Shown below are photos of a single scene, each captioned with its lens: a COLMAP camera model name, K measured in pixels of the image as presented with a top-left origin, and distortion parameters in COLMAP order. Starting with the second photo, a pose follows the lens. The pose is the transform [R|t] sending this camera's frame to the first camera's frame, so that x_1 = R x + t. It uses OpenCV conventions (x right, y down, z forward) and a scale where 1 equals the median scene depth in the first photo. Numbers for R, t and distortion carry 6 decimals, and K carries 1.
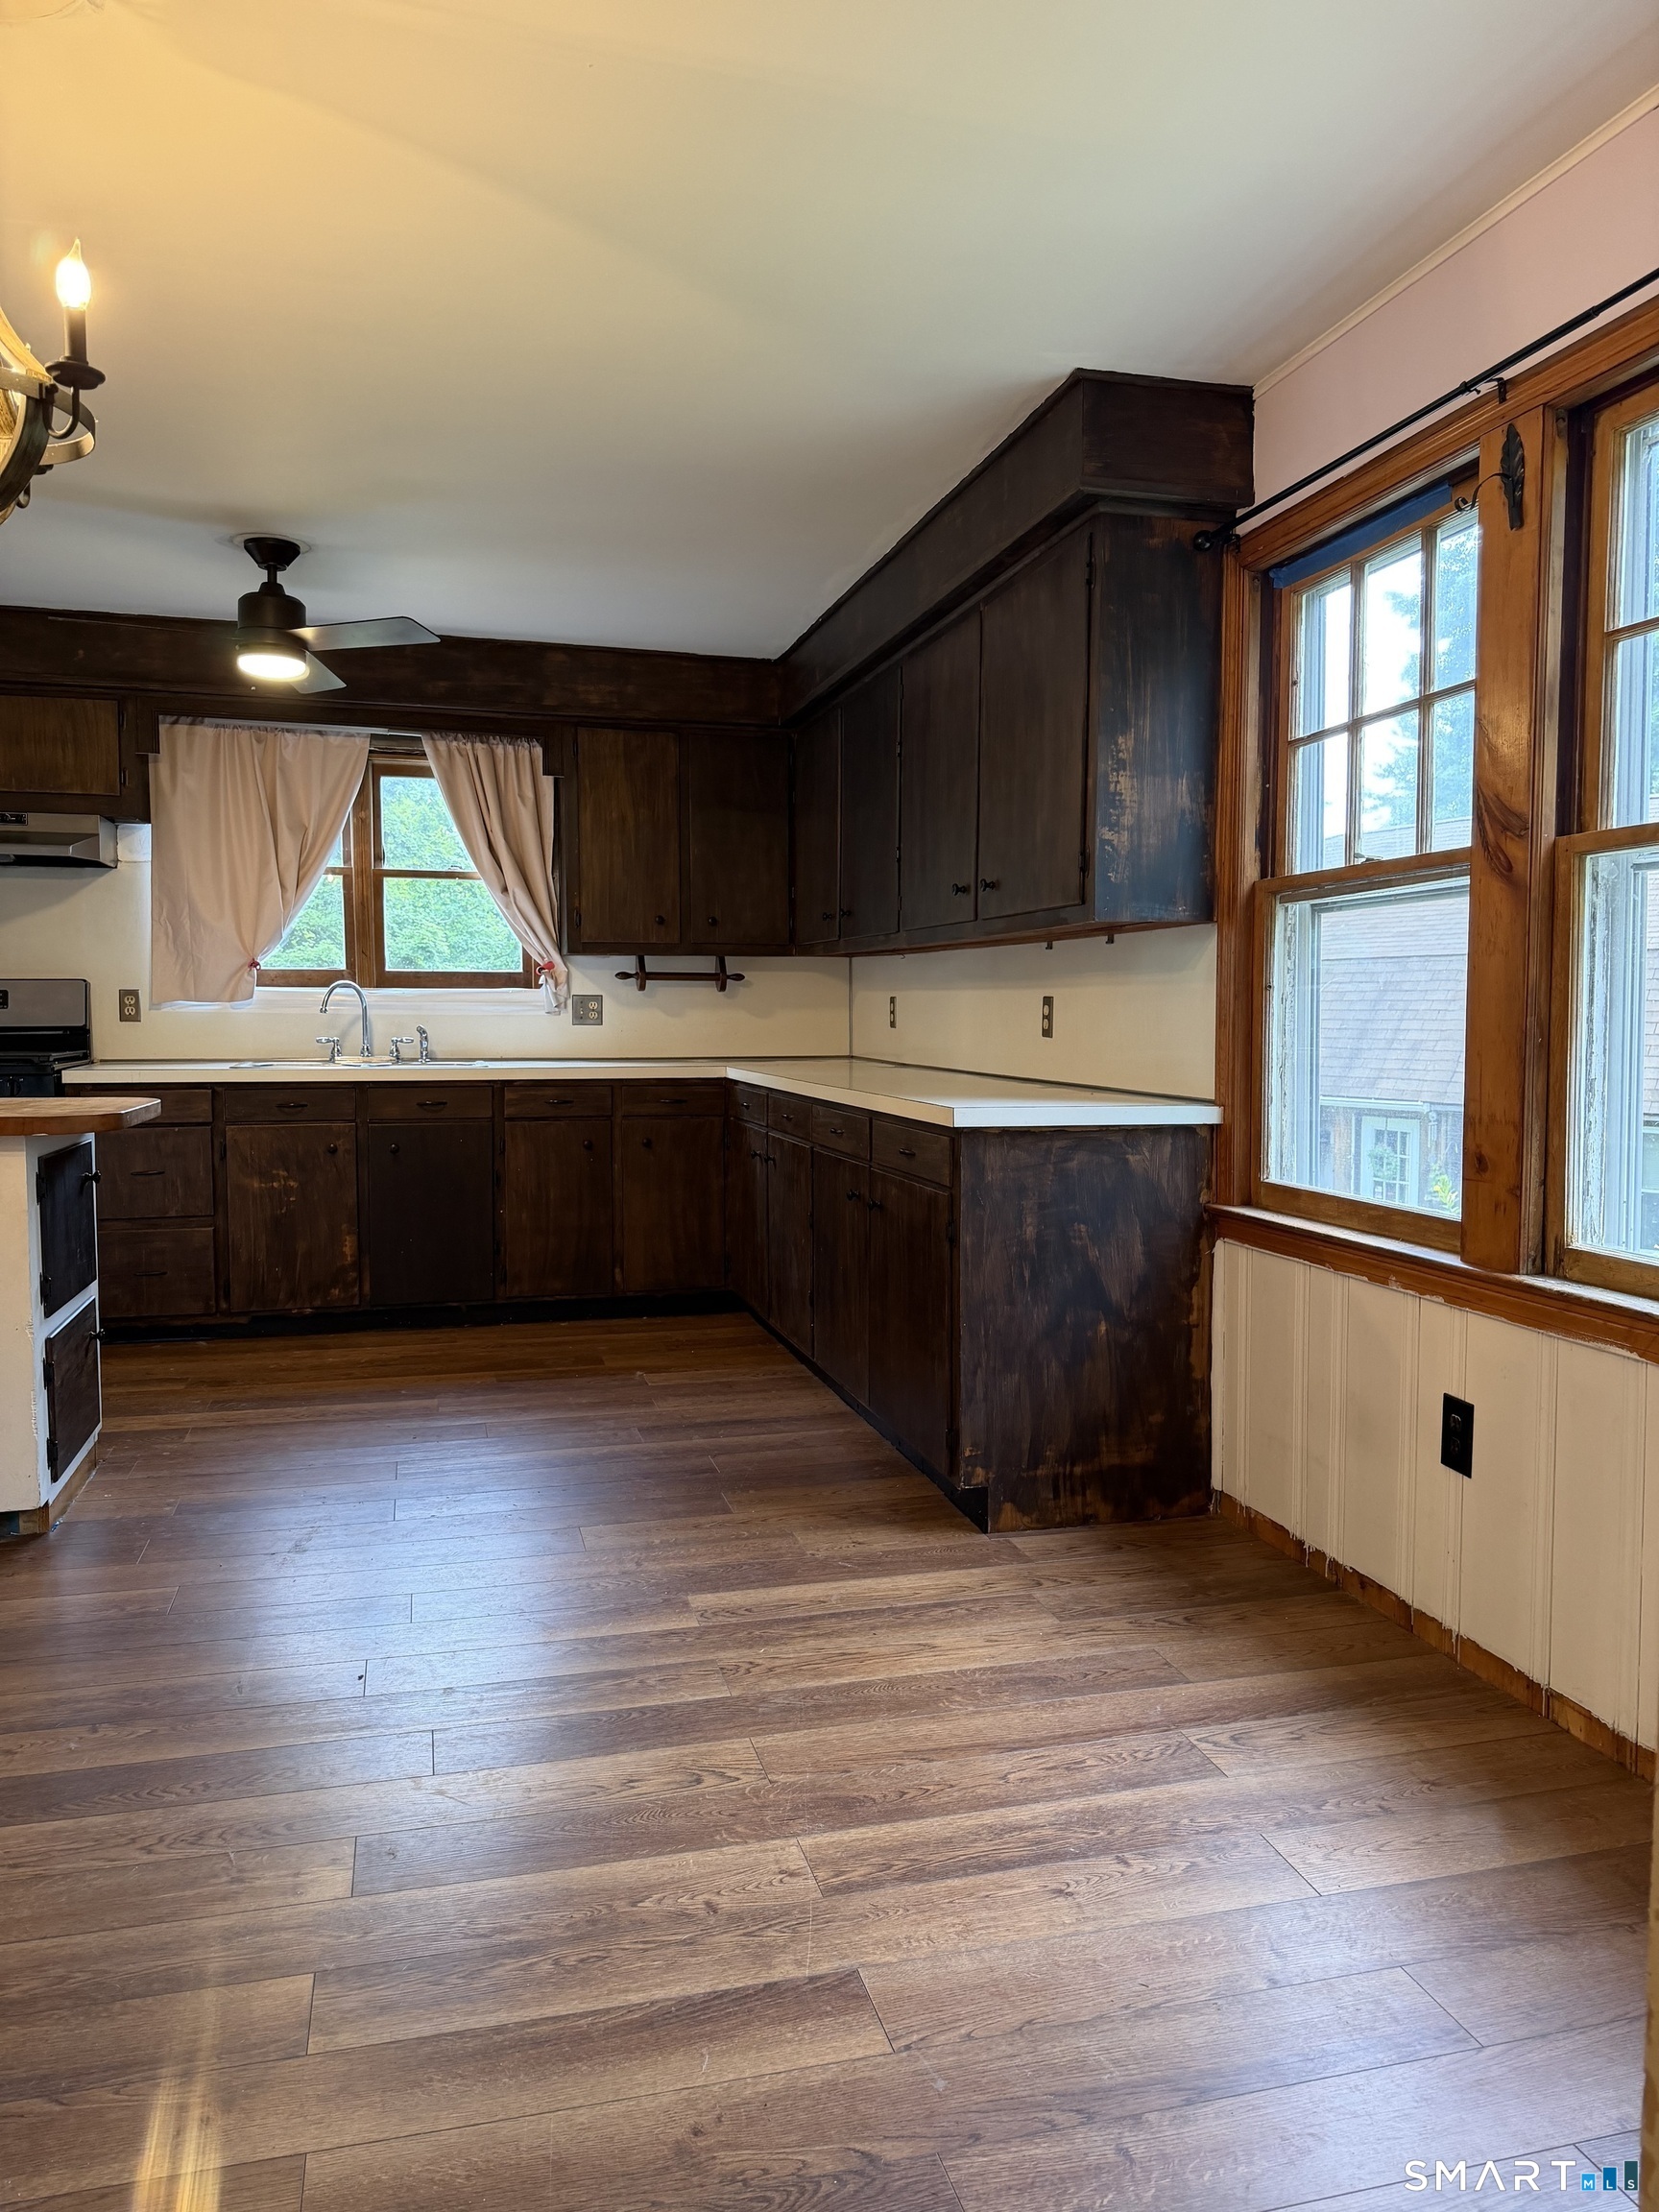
lens RADIAL K [[1514.7, 0, 819.7], [0, 1514.7, 1113.8], [0, 0, 1]] dist [0.021277, -0.050360]
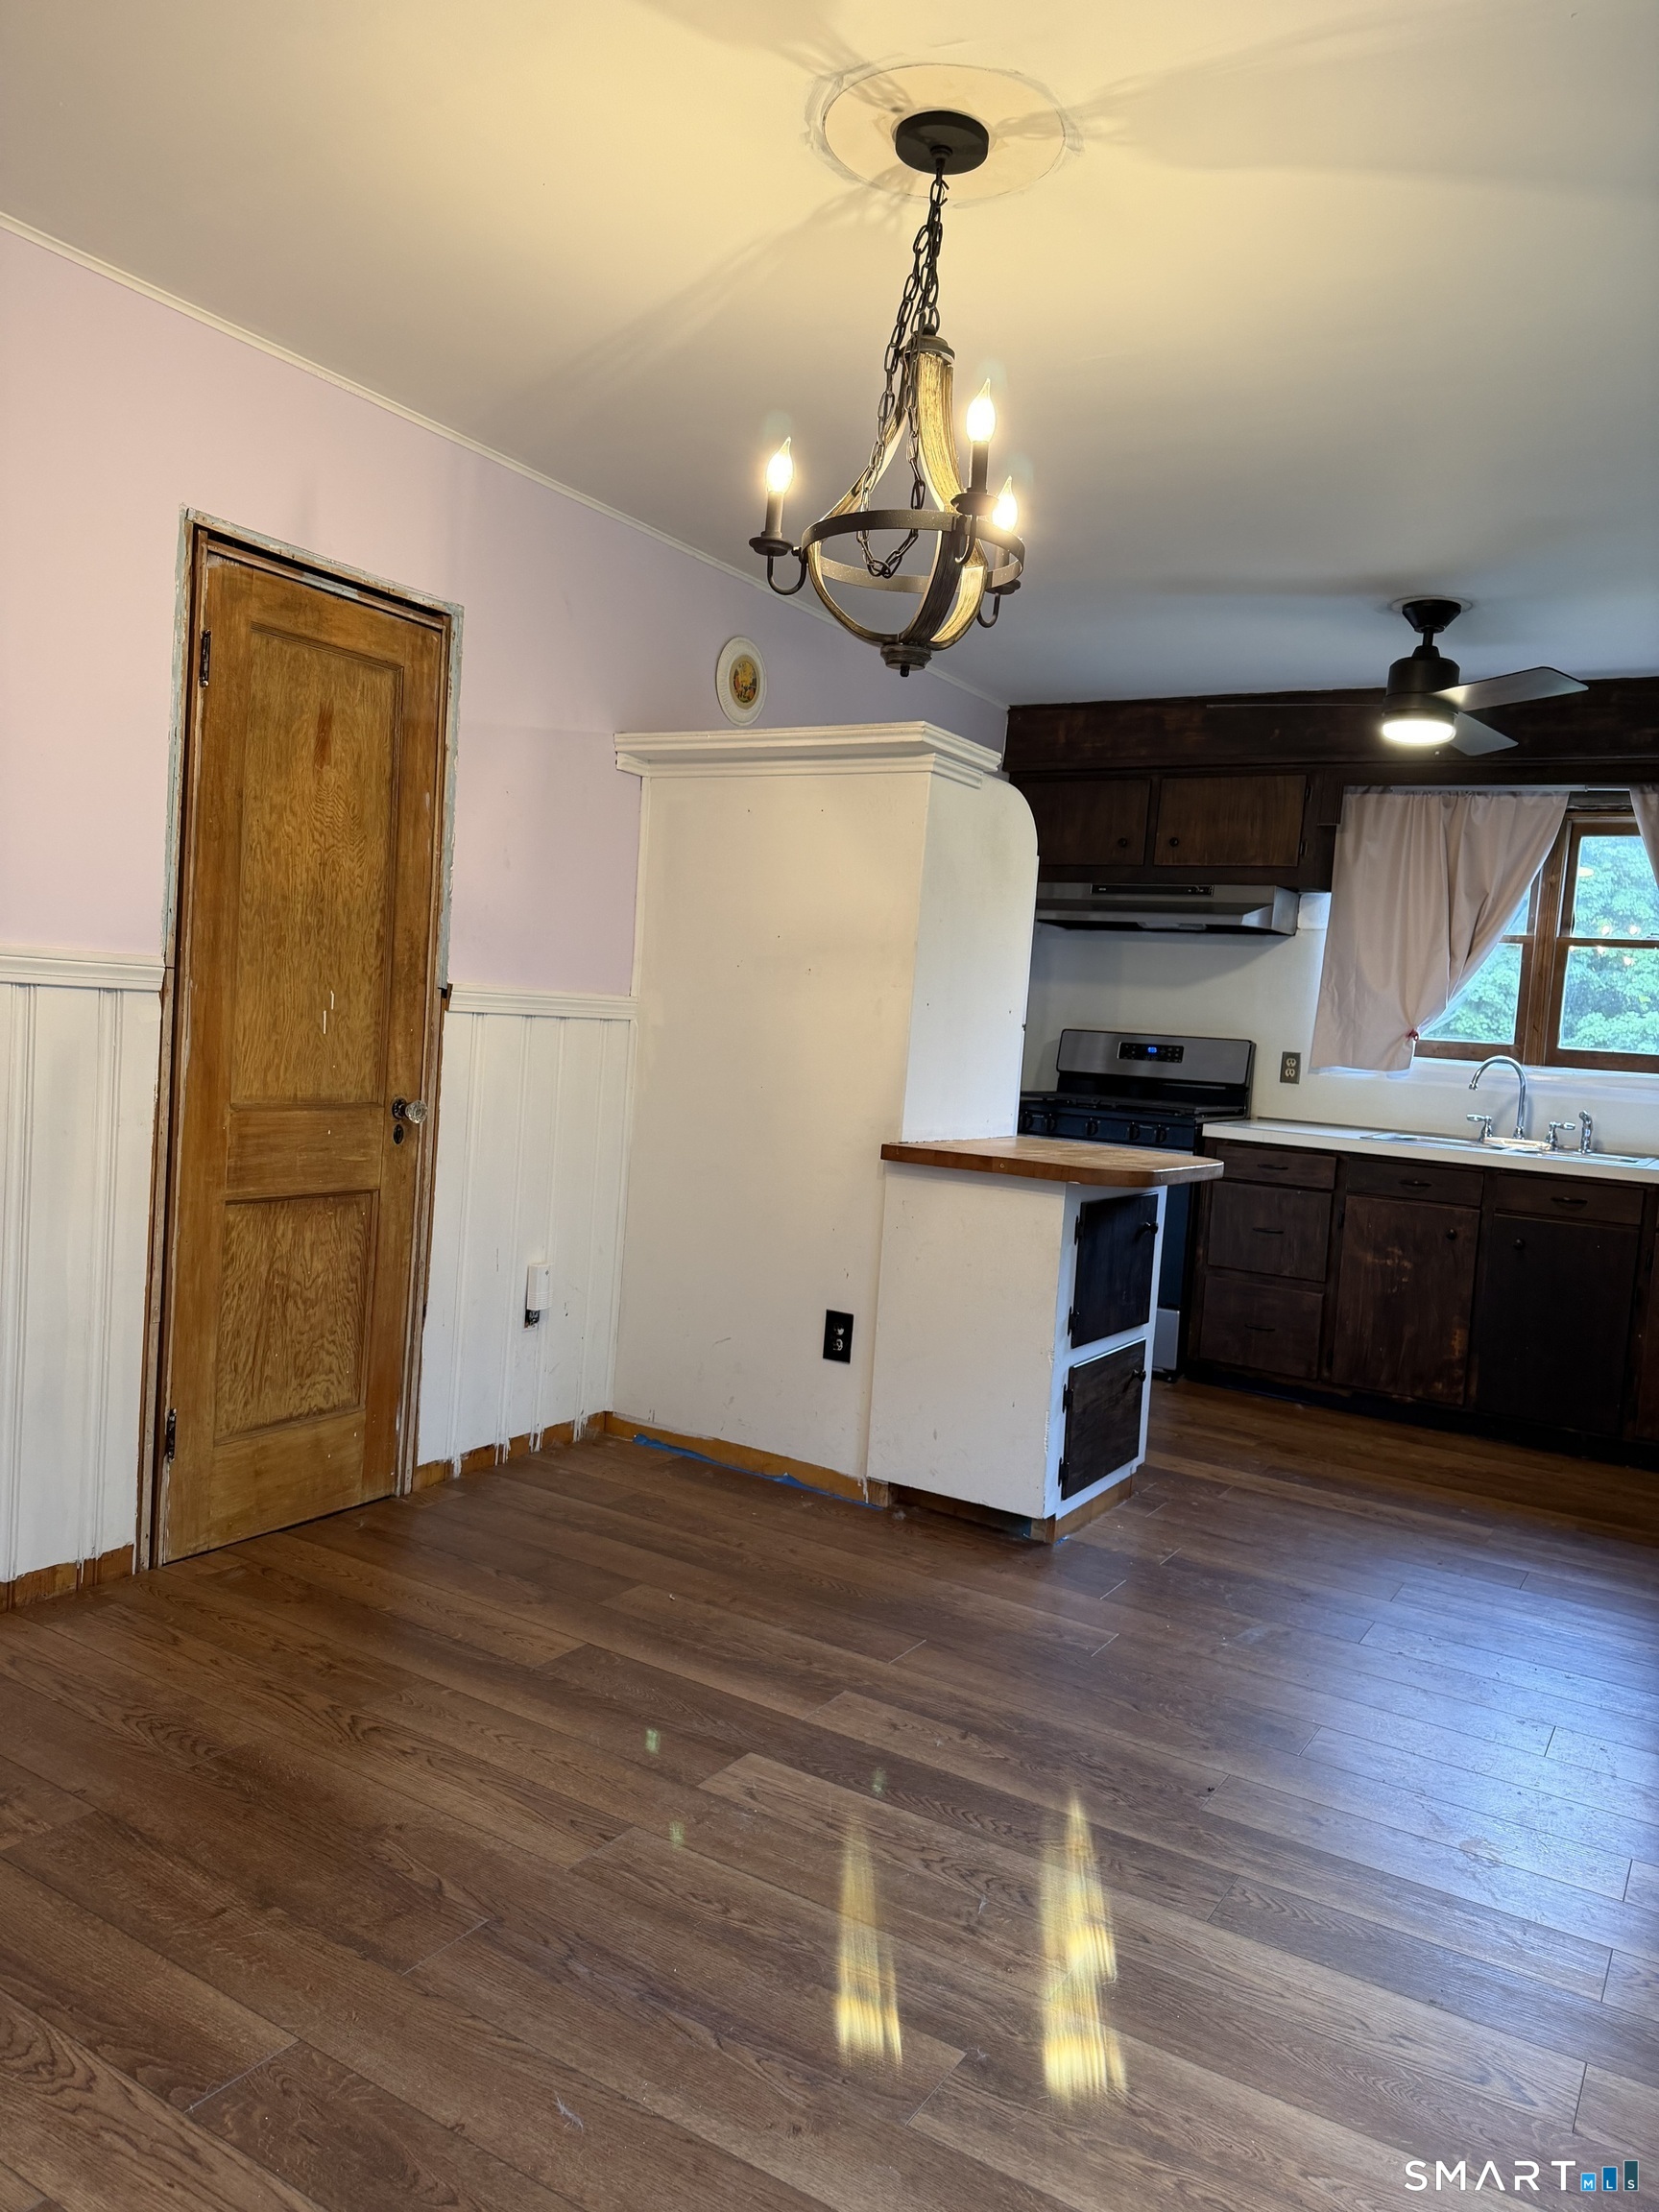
lens RADIAL K [[1514.7, 0, 805.5], [0, 1514.7, 1116.9], [0, 0, 1]] dist [0.021277, -0.050360]
pose [[0.682066, 0.093436, -0.725297, 0.095999], [-0.120334, 0.992624, 0.014713, -0.017470], [0.721322, 0.077242, 0.688279, 0.069052]]
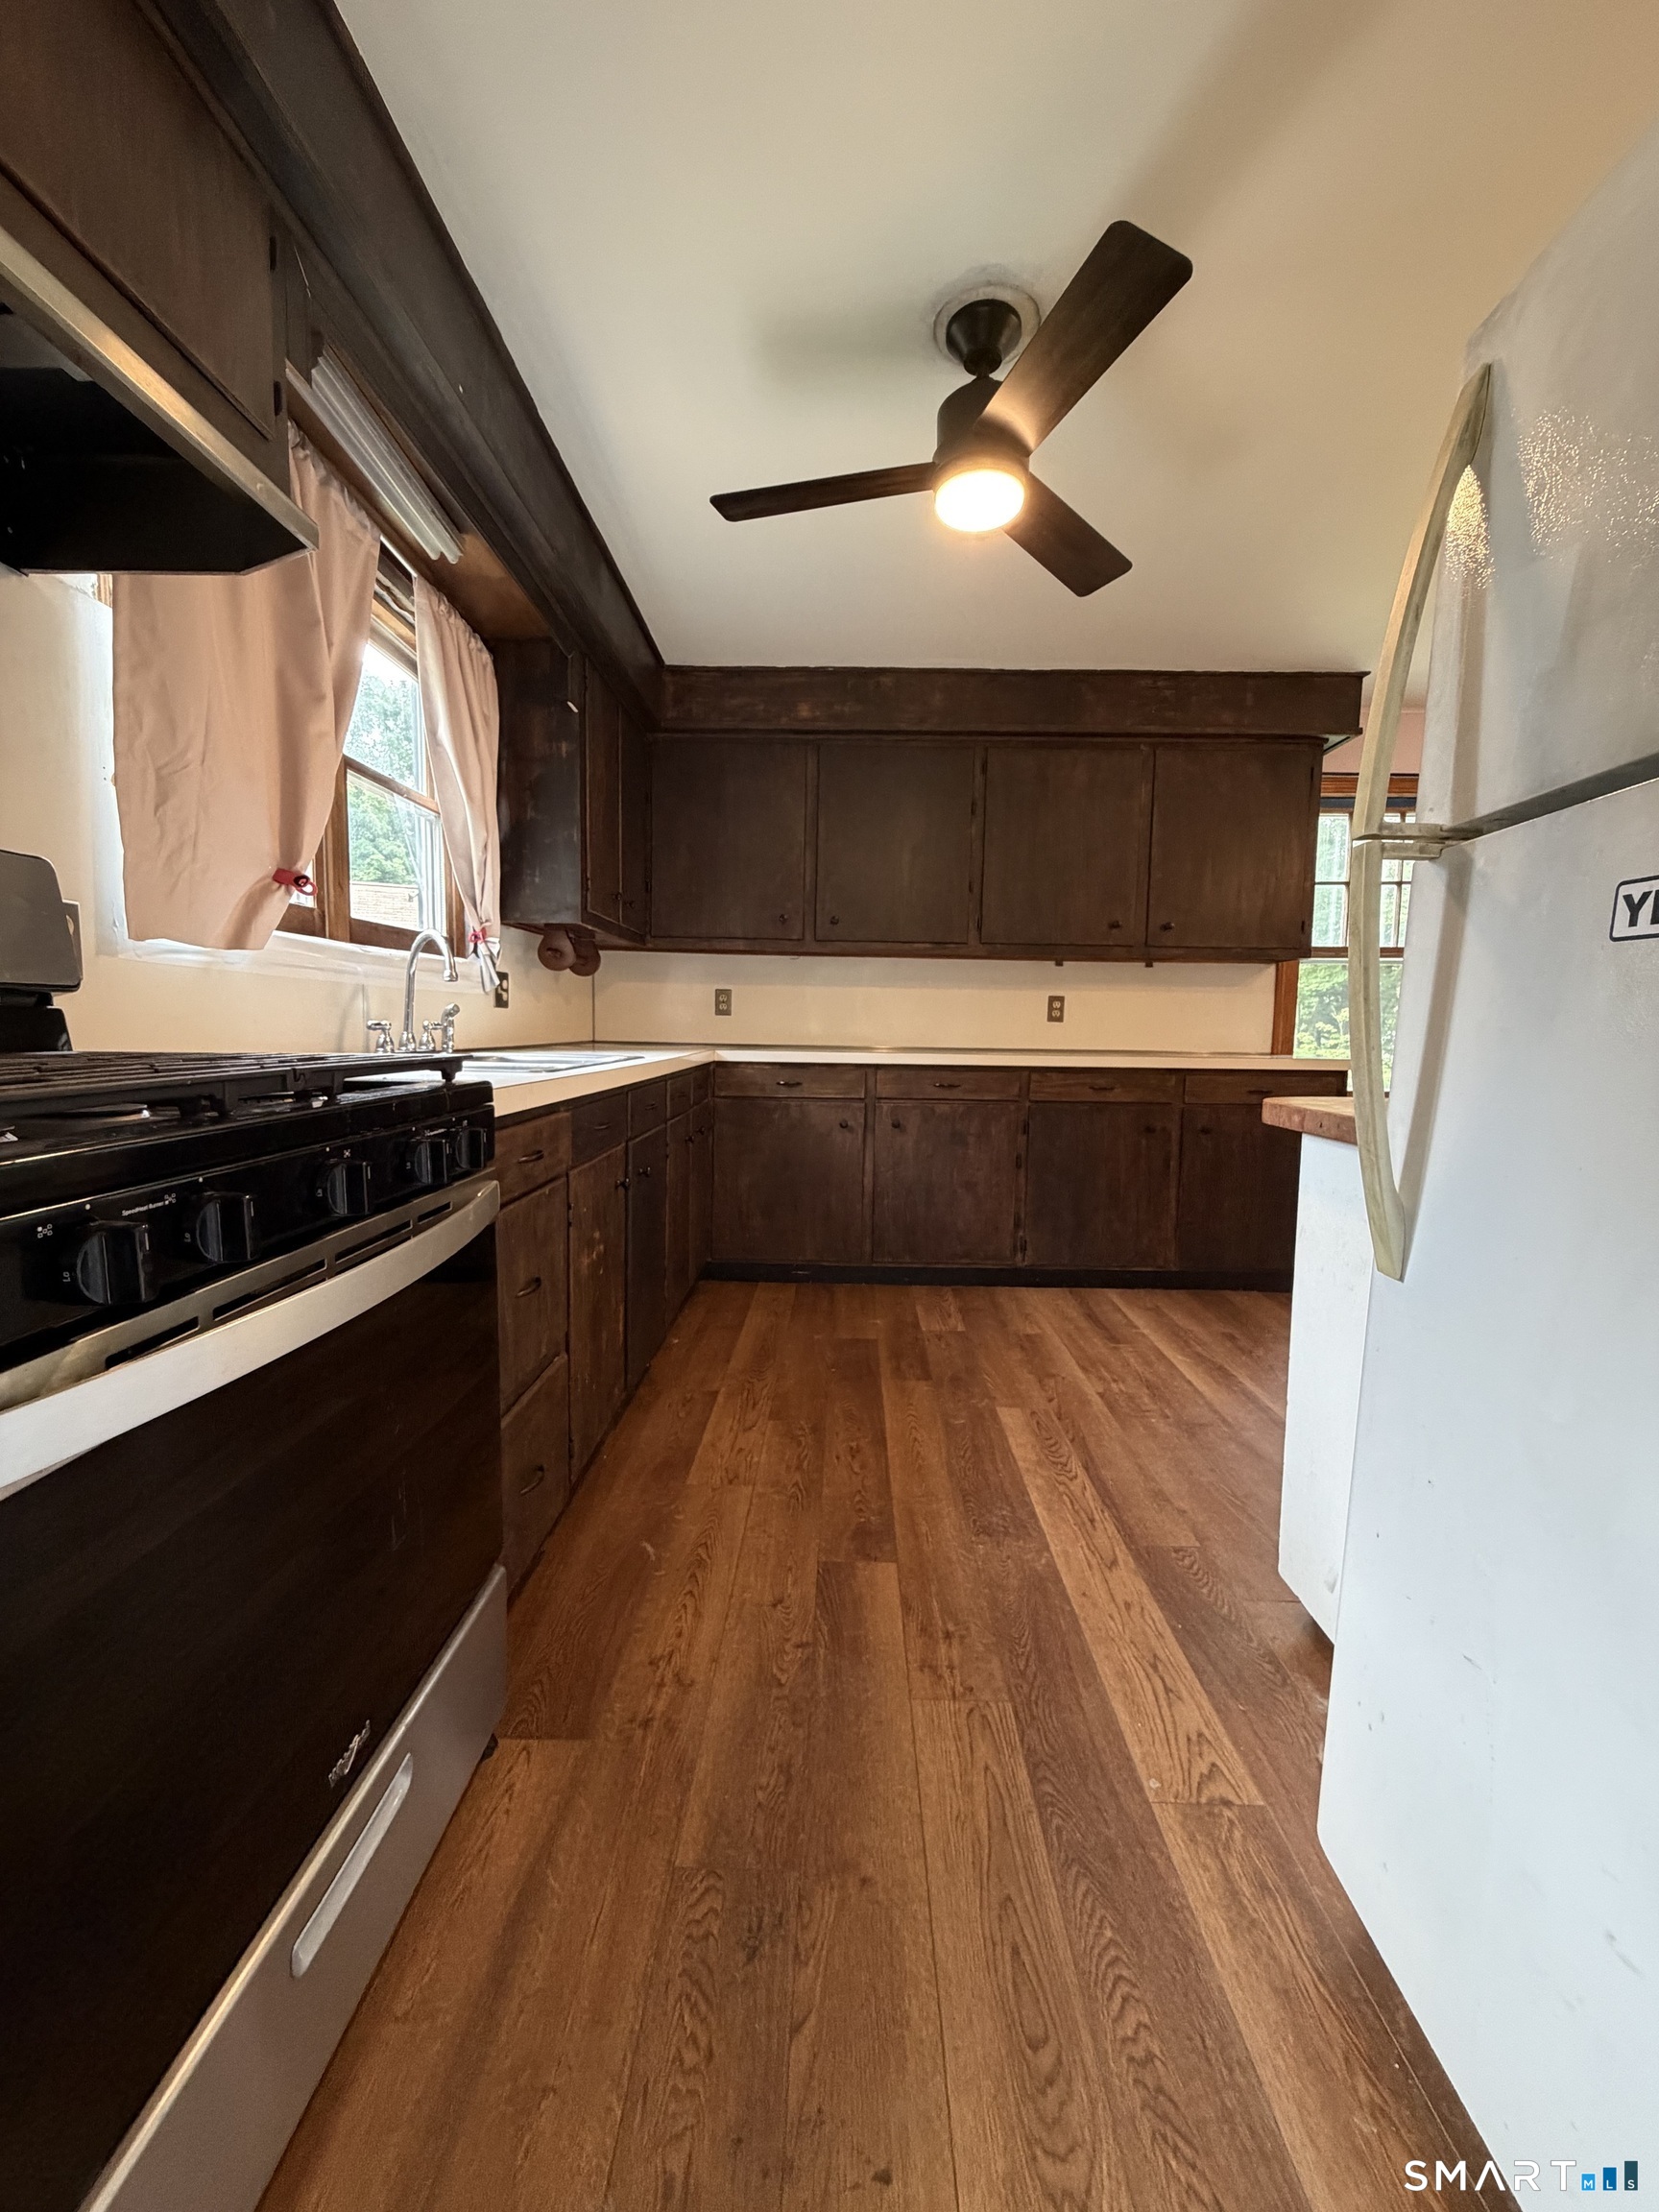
lens RADIAL K [[895.4, 0, 824.8], [0, 895.4, 1104.0], [0, 0, 1]] dist [-0.001012, -0.000037]
pose [[0.285070, -0.082879, 0.954917, -0.789245], [0.047835, 0.996243, 0.072186, -0.043334], [-0.957312, 0.025101, 0.287964, 0.931001]]
